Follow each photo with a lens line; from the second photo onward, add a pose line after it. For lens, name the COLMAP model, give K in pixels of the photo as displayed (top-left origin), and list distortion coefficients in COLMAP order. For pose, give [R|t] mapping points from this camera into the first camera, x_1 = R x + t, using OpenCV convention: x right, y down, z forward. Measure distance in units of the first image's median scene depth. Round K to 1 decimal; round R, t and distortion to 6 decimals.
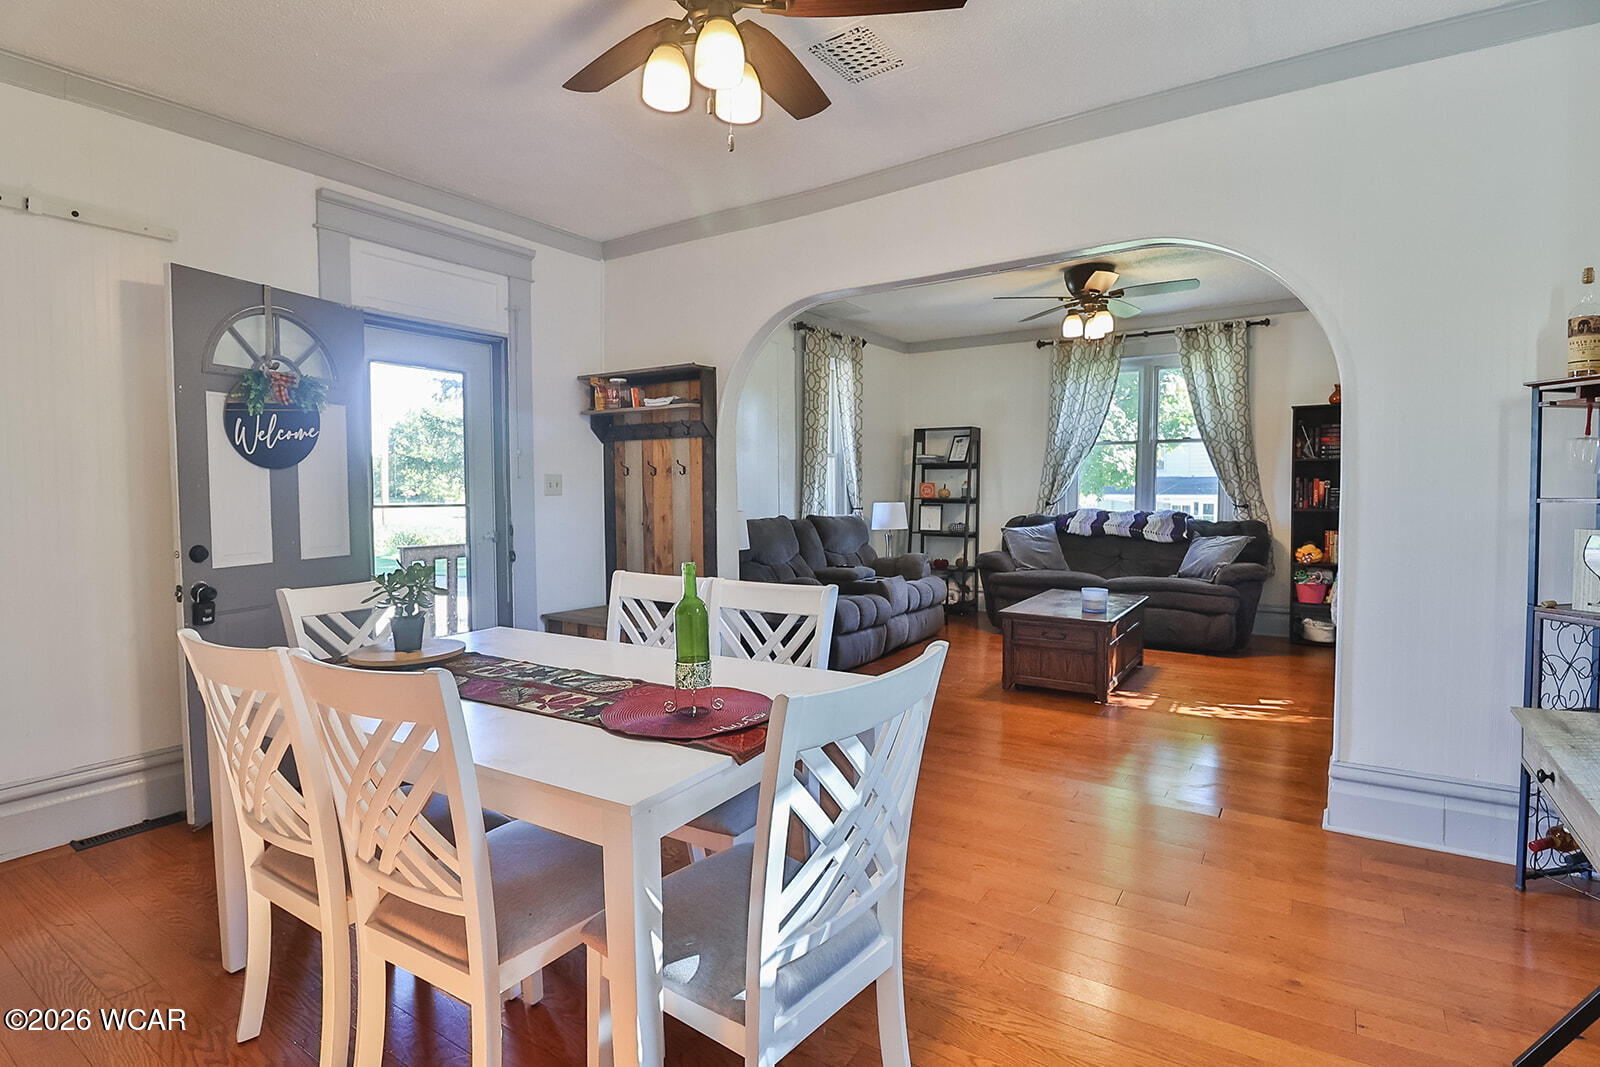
lens RADIAL K [[786.3, 0, 800.0], [0, 786.3, 533.5], [0, 0, 1]] dist [-0.002028, -0.000264]
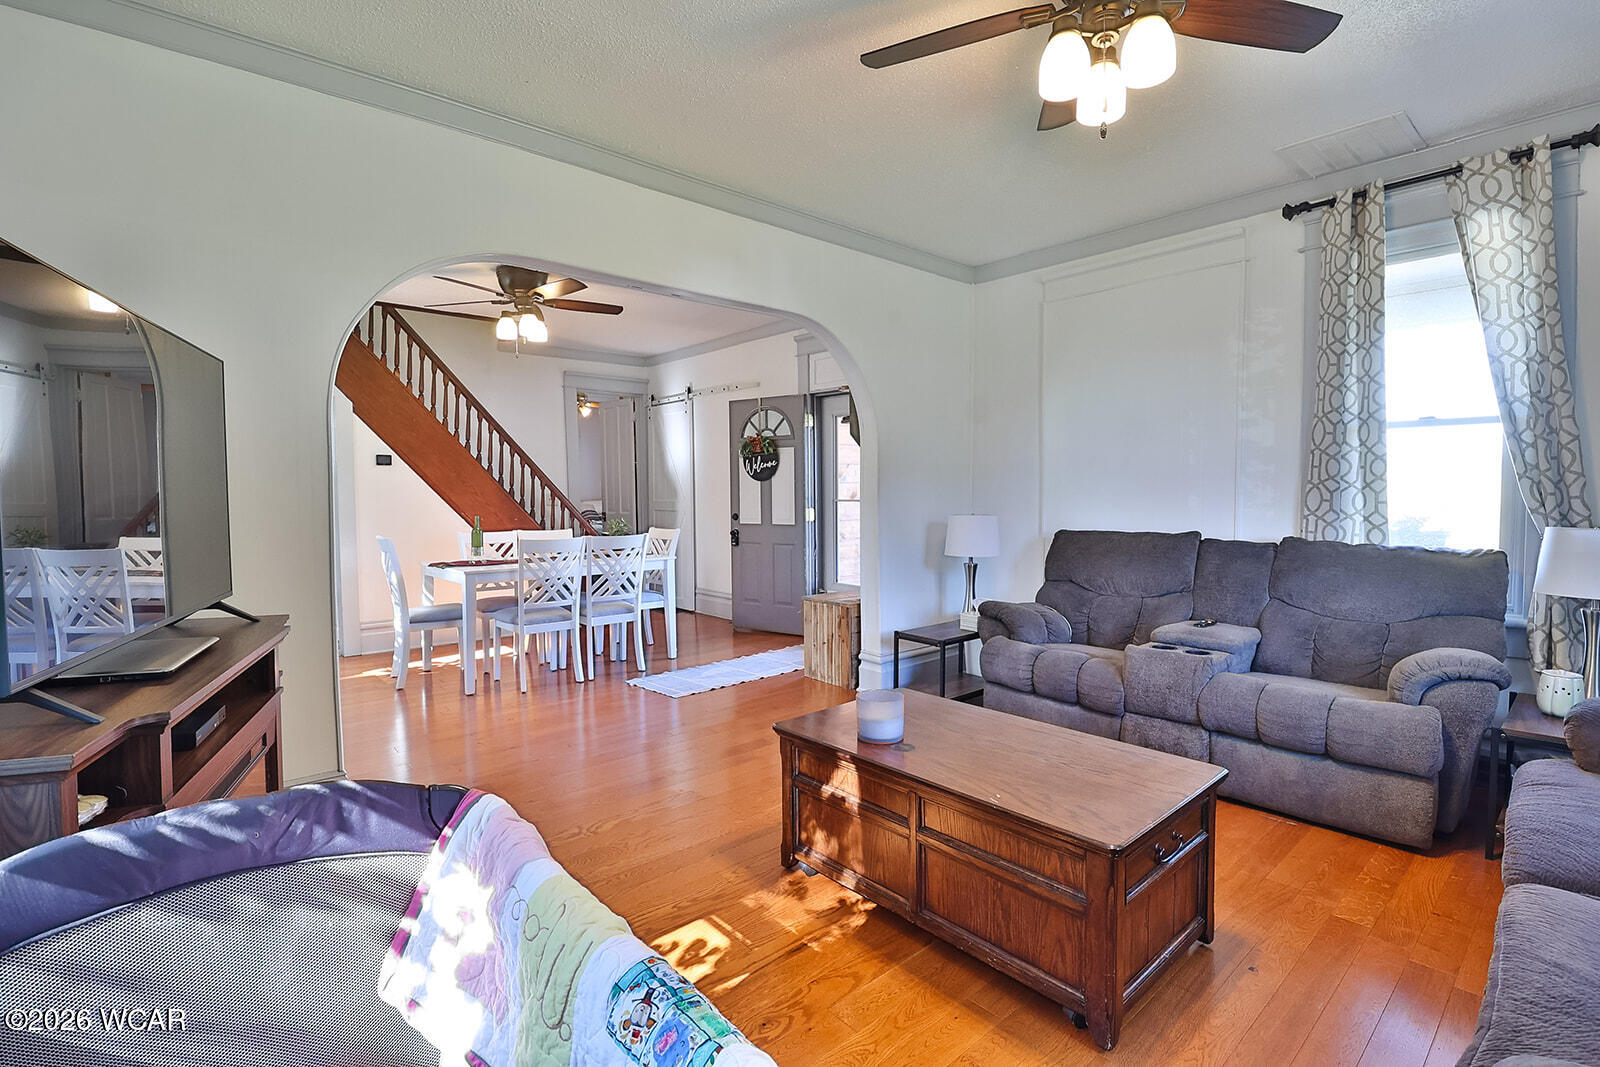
lens RADIAL K [[786.3, 0, 800.0], [0, 786.3, 533.5], [0, 0, 1]] dist [-0.002028, -0.000264]
pose [[-0.287141, 0.053909, -0.956370, 1.424173], [-0.055737, 0.995783, 0.072866, -0.104411], [0.956265, 0.074228, -0.282925, 1.765925]]
